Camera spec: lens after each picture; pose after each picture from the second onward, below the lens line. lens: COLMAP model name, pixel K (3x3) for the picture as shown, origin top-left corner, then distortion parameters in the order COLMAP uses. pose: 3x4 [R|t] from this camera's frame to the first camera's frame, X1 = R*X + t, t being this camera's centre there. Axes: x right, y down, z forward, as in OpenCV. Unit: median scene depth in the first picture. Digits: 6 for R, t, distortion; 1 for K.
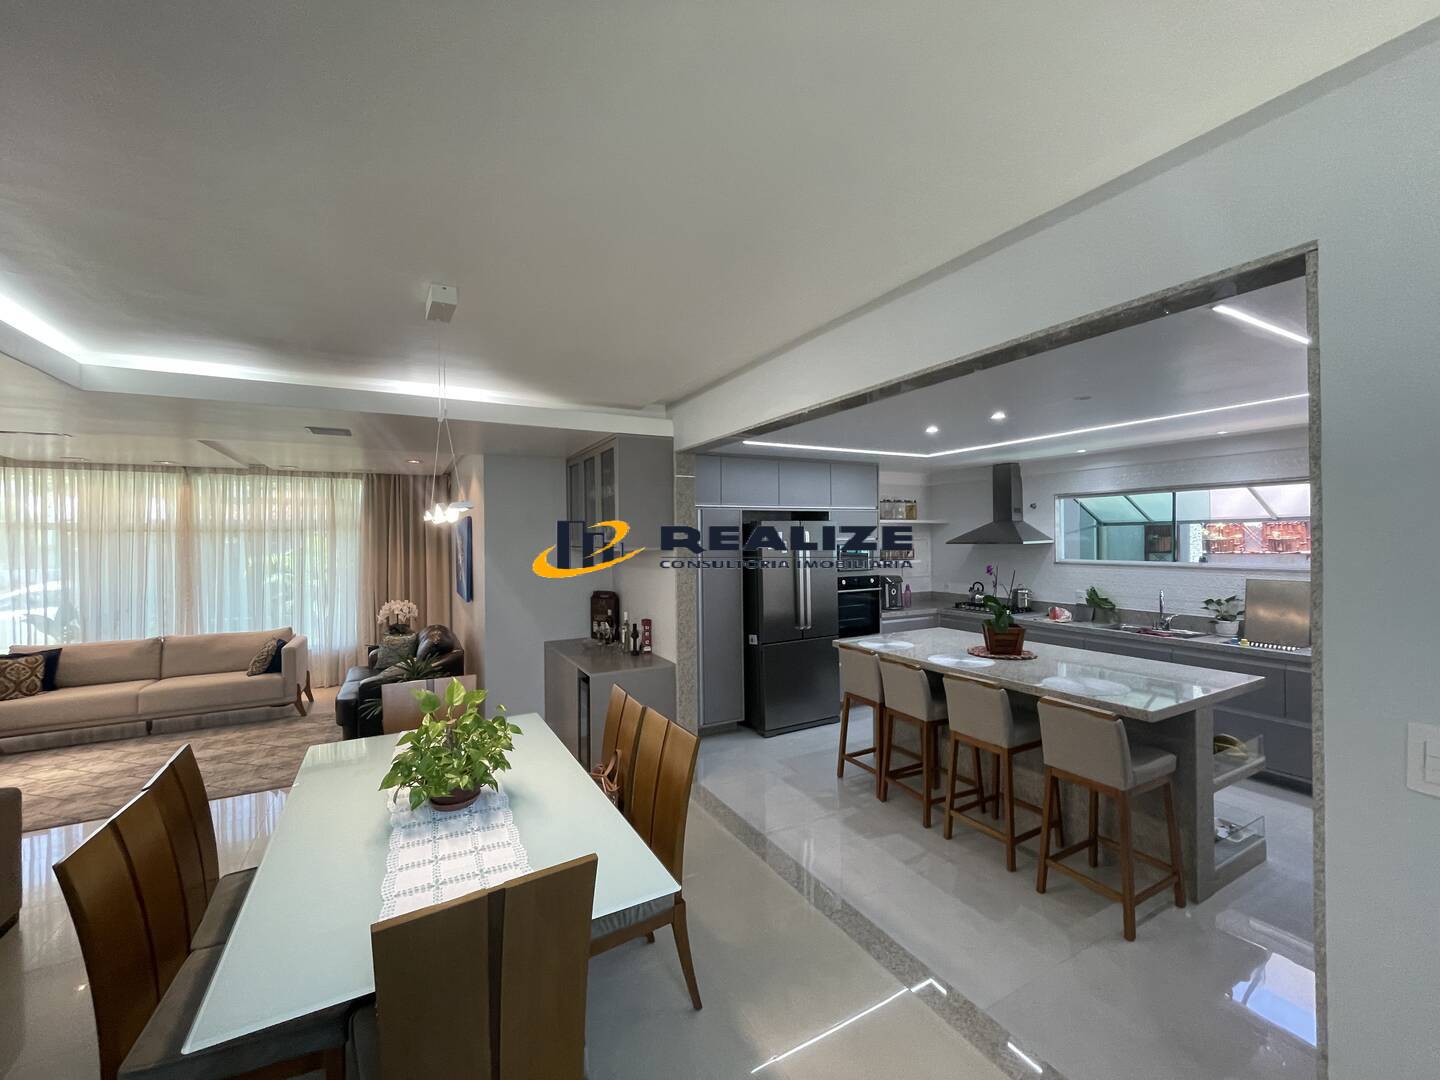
lens RADIAL K [[584.7, 0, 713.5], [0, 584.7, 542.1], [0, 0, 1]] dist [-0.002513, 0.000385]
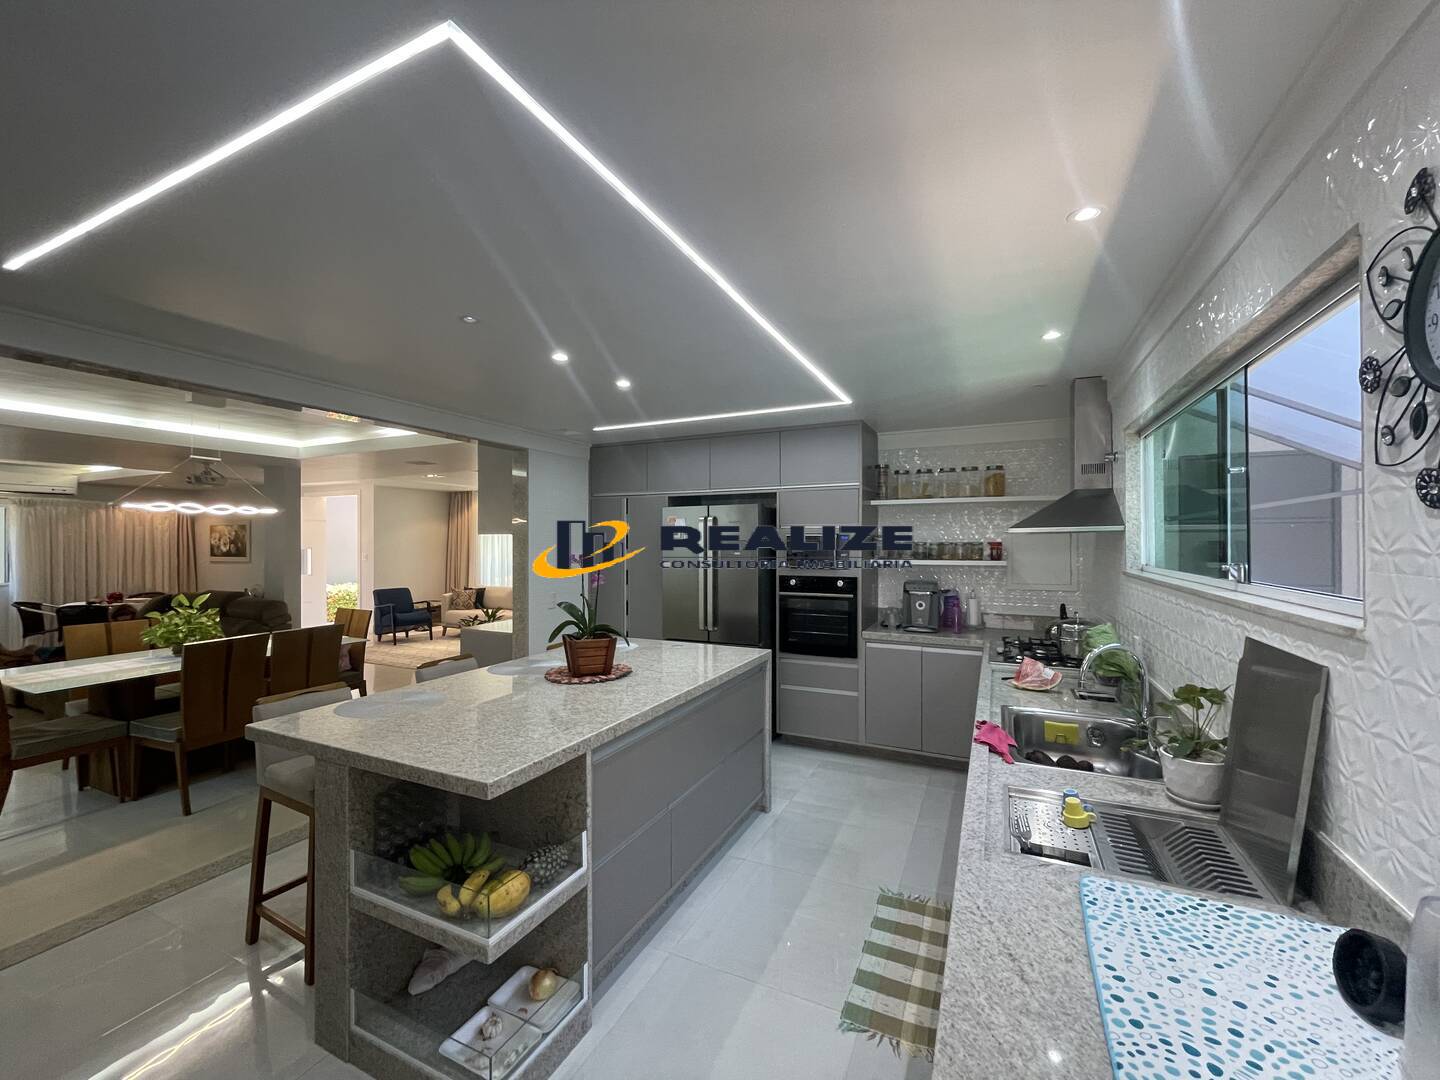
lens RADIAL K [[584.7, 0, 717.9], [0, 584.7, 541.1], [0, 0, 1]] dist [-0.002513, 0.000385]
pose [[0.580666, -0.000545, -0.814142, 5.487810], [-0.001266, 0.999998, -0.001573, 0.093599], [0.814141, 0.001944, 0.580664, 3.098091]]
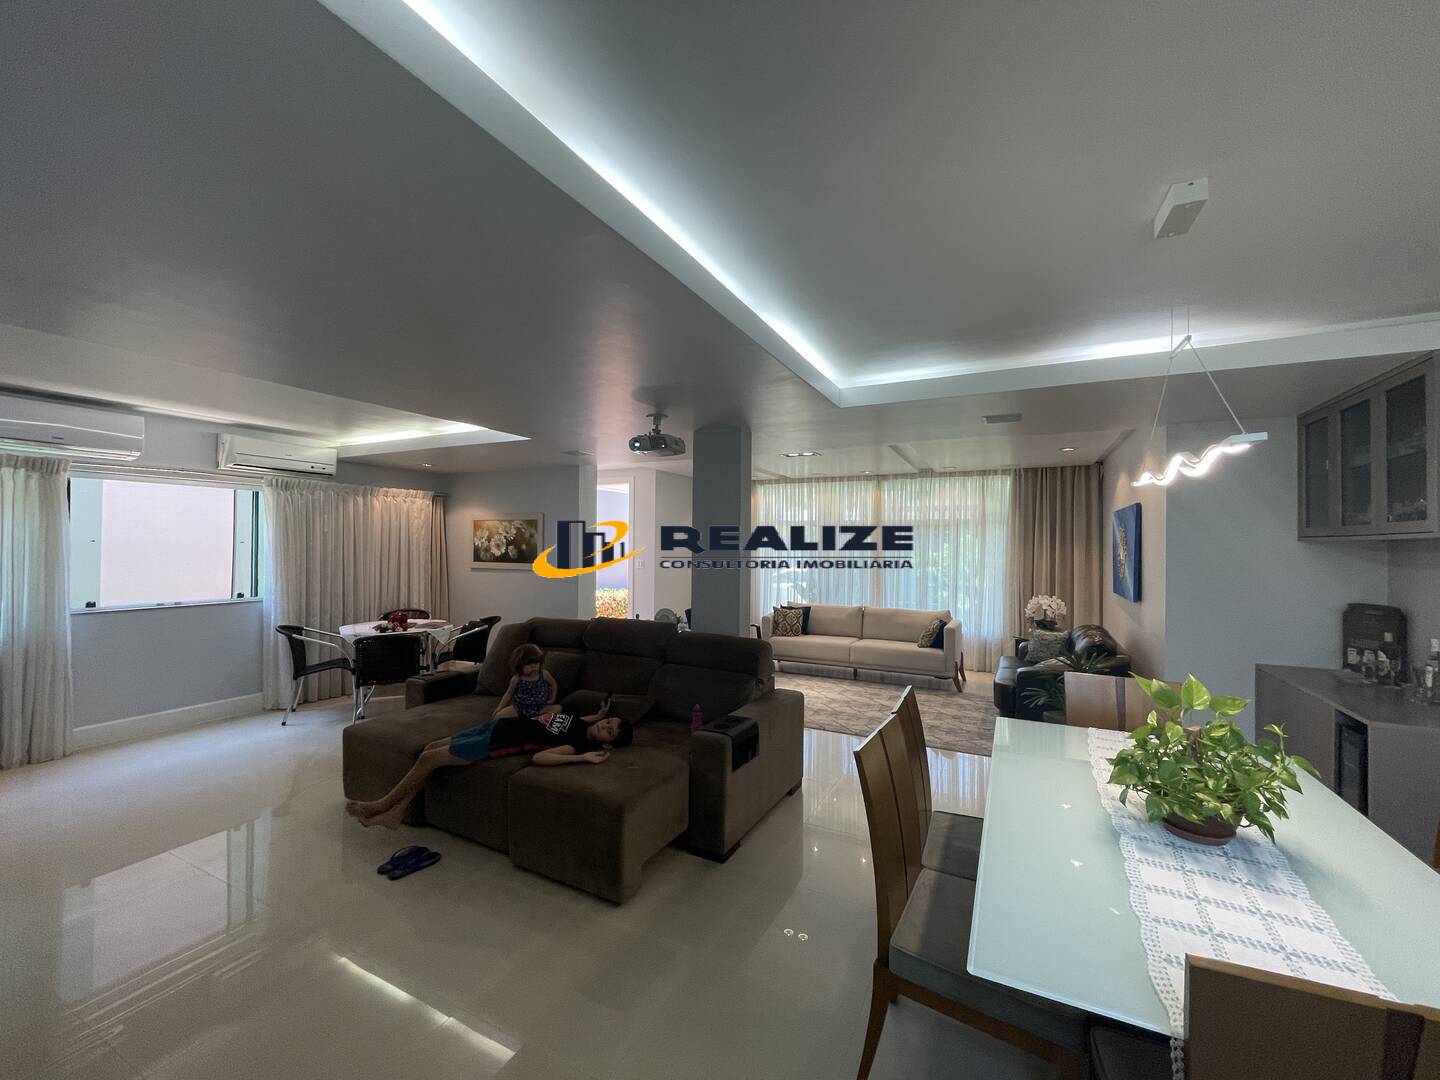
lens RADIAL K [[584.7, 0, 722.3], [0, 584.7, 540.4], [0, 0, 1]] dist [-0.002513, 0.000385]
pose [[0.562976, 0.009953, -0.826413, -0.057167], [-0.016724, 0.999860, 0.000649, 0.022975], [0.826304, 0.013455, 0.563064, 0.010159]]
